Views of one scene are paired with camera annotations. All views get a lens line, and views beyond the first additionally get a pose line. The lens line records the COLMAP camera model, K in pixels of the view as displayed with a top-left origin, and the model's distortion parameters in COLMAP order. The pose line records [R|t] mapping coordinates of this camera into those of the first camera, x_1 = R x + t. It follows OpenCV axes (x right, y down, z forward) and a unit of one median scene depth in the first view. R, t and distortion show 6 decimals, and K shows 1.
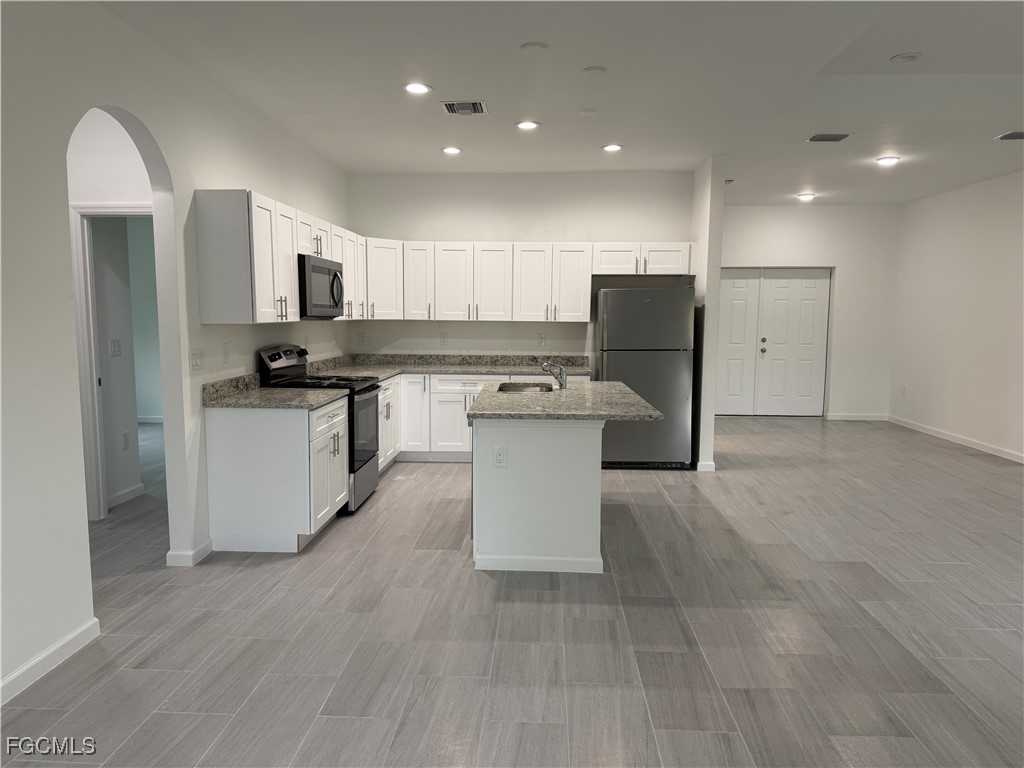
lens RADIAL K [[714.6, 0, 512.4], [0, 714.6, 390.1], [0, 0, 1]] dist [0.160841, -0.301855]
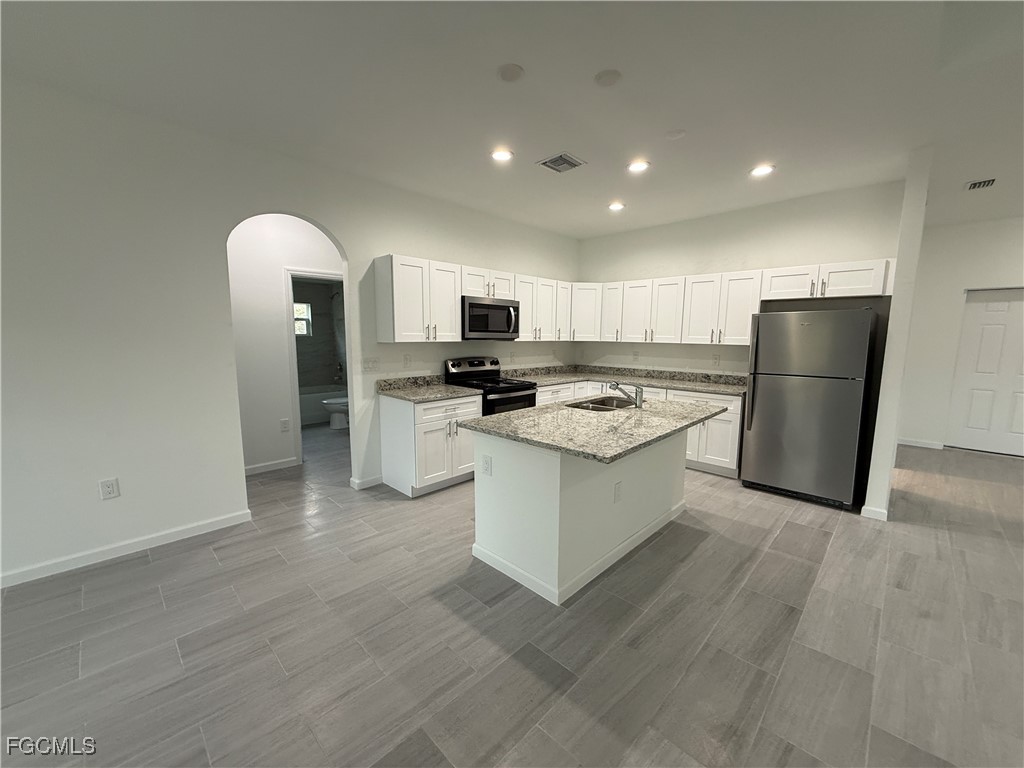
lens RADIAL K [[408.1, 0, 510.4], [0, 408.1, 386.0], [0, 0, 1]] dist [-0.000218, -0.000134]
pose [[0.745961, 0.084175, -0.660649, 0.290623], [-0.076970, 0.996230, 0.040023, -0.038931], [0.661527, 0.020994, 0.749627, 0.383163]]
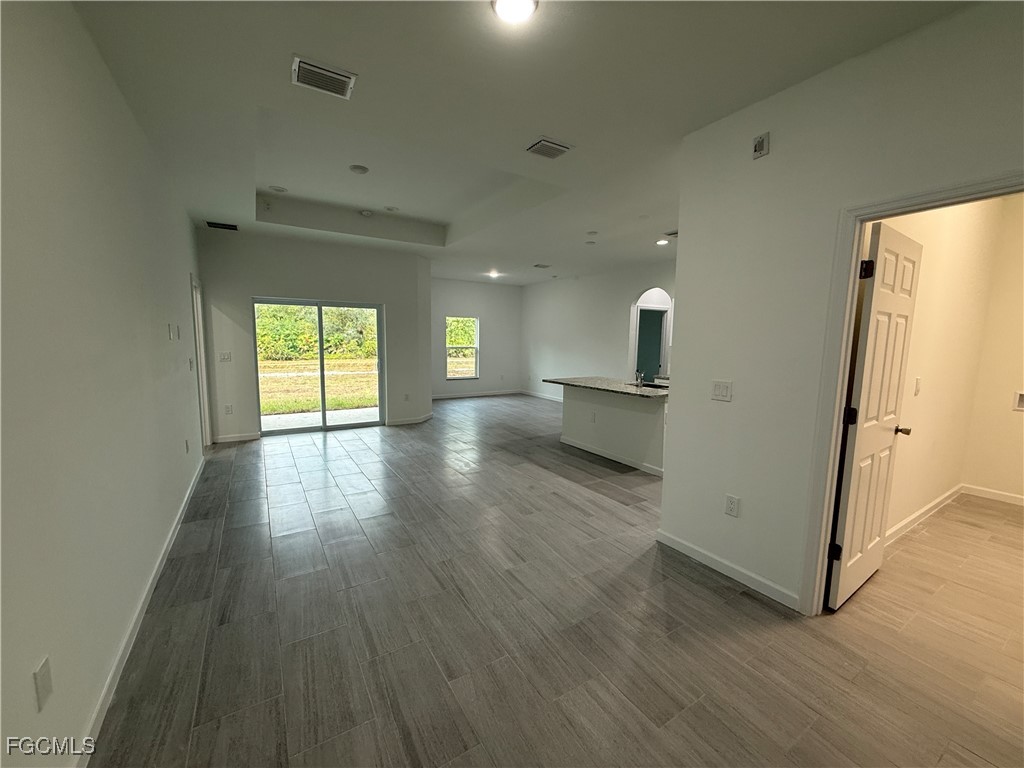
lens RADIAL K [[408.1, 0, 510.4], [0, 408.1, 386.0], [0, 0, 1]] dist [-0.000218, -0.000134]
pose [[-0.822102, 0.050959, -0.567055, 0.764950], [-0.082218, 0.974920, 0.206810, -0.158243], [0.563373, 0.216641, -0.797294, 1.418729]]
